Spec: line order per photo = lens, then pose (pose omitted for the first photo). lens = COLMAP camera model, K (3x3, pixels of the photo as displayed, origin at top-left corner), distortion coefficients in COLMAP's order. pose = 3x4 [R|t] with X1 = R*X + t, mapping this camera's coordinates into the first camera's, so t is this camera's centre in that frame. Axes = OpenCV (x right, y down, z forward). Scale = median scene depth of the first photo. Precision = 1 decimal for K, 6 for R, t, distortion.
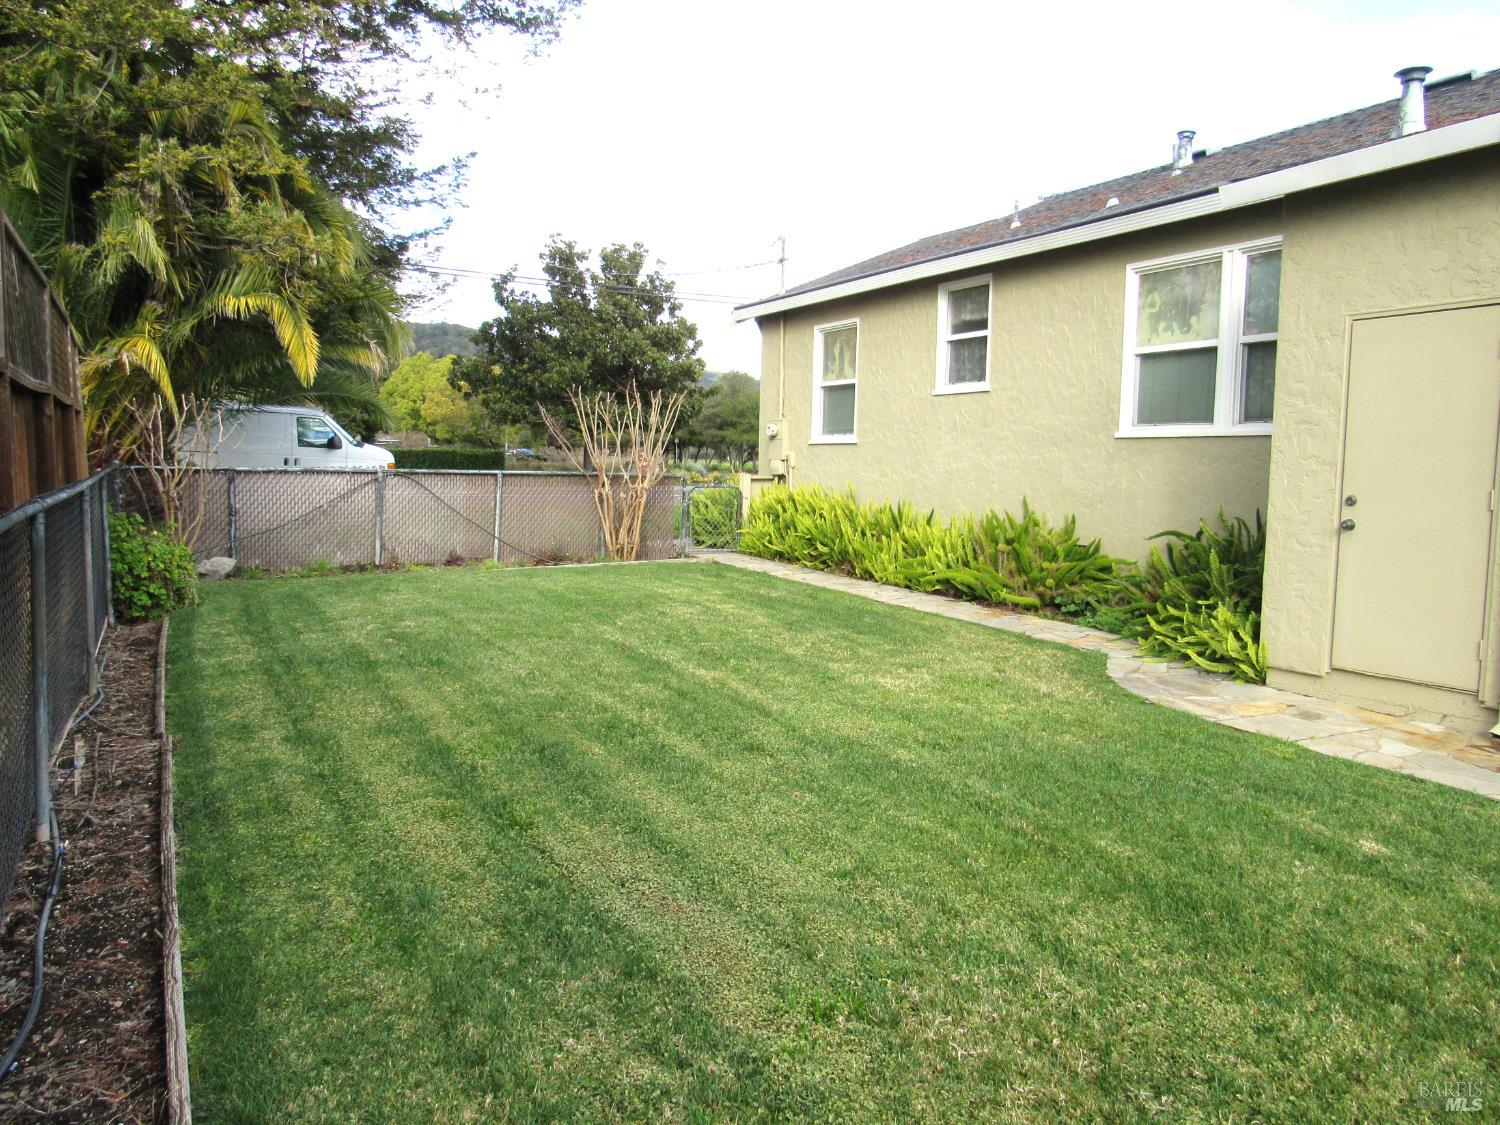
lens RADIAL K [[1097.6, 0, 750.0], [0, 1097.6, 562.5], [0, 0, 1]] dist [-0.031509, 0.007307]
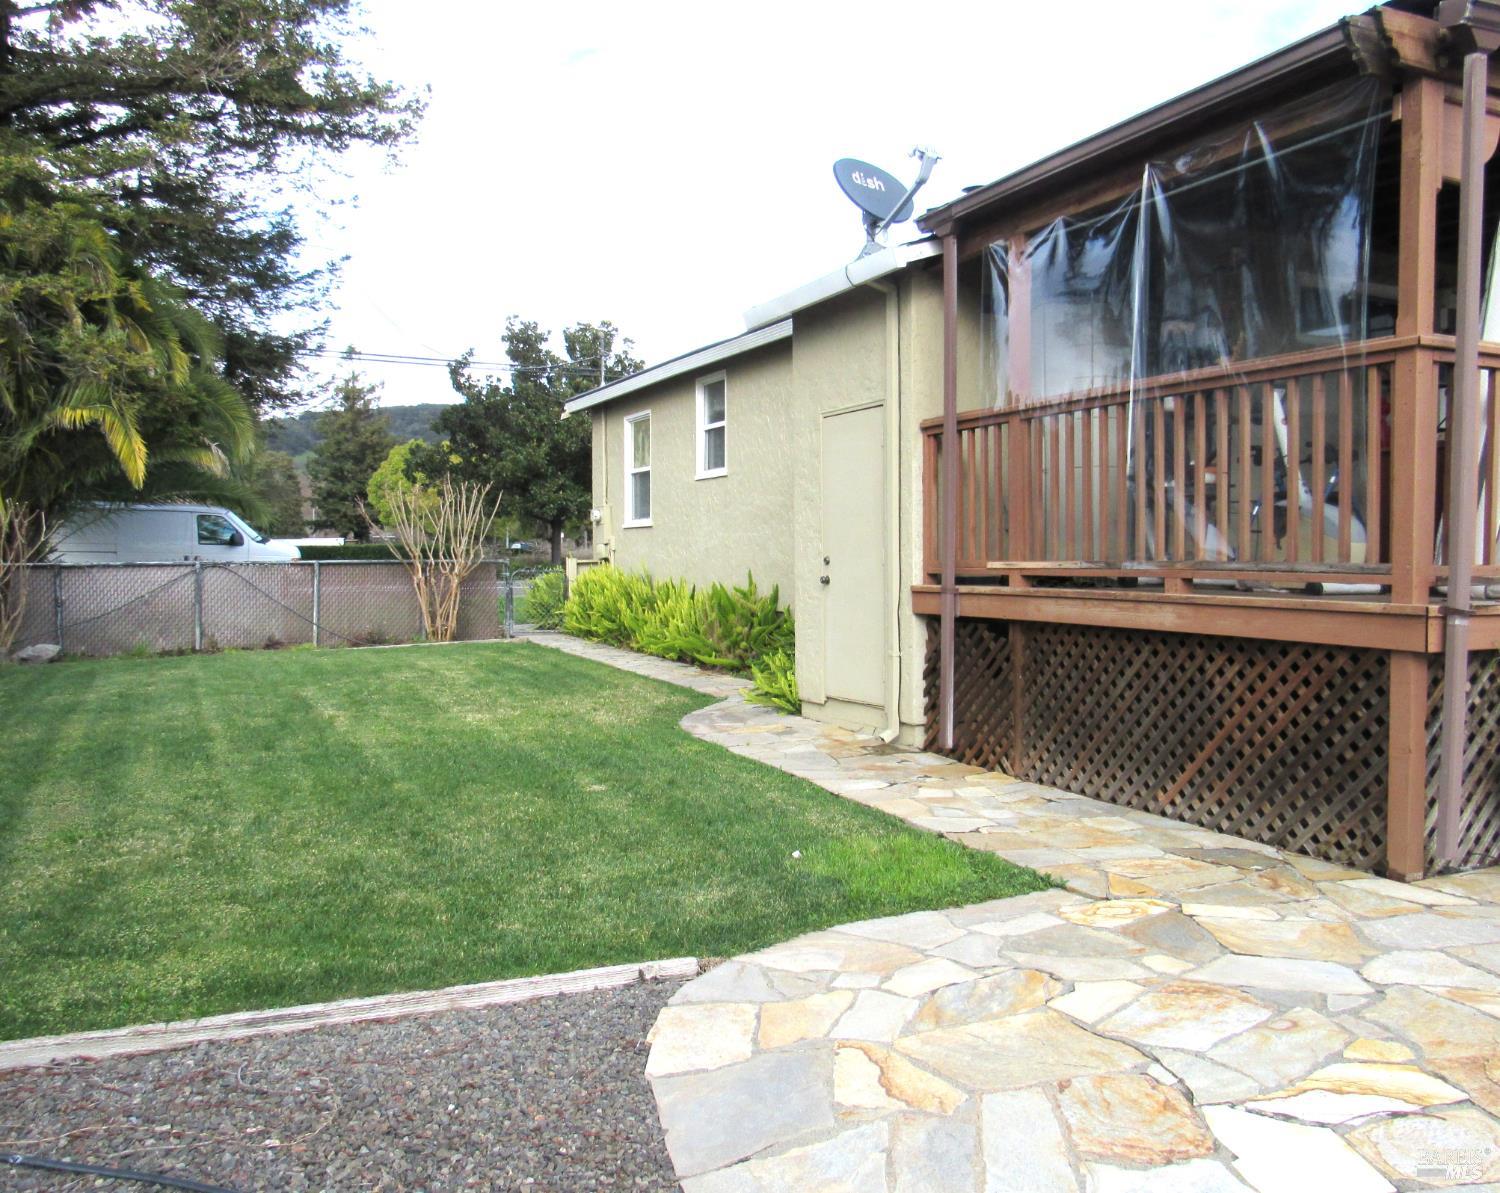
lens RADIAL K [[1212.6, 0, 750.0], [0, 1212.6, 596.5], [0, 0, 1]] dist [-0.023900, 0.000964]
pose [[0.999351, -0.026458, -0.024457, 0.206228], [0.025137, 0.998287, -0.052825, 0.022983], [0.025812, 0.052176, 0.998304, -0.161882]]
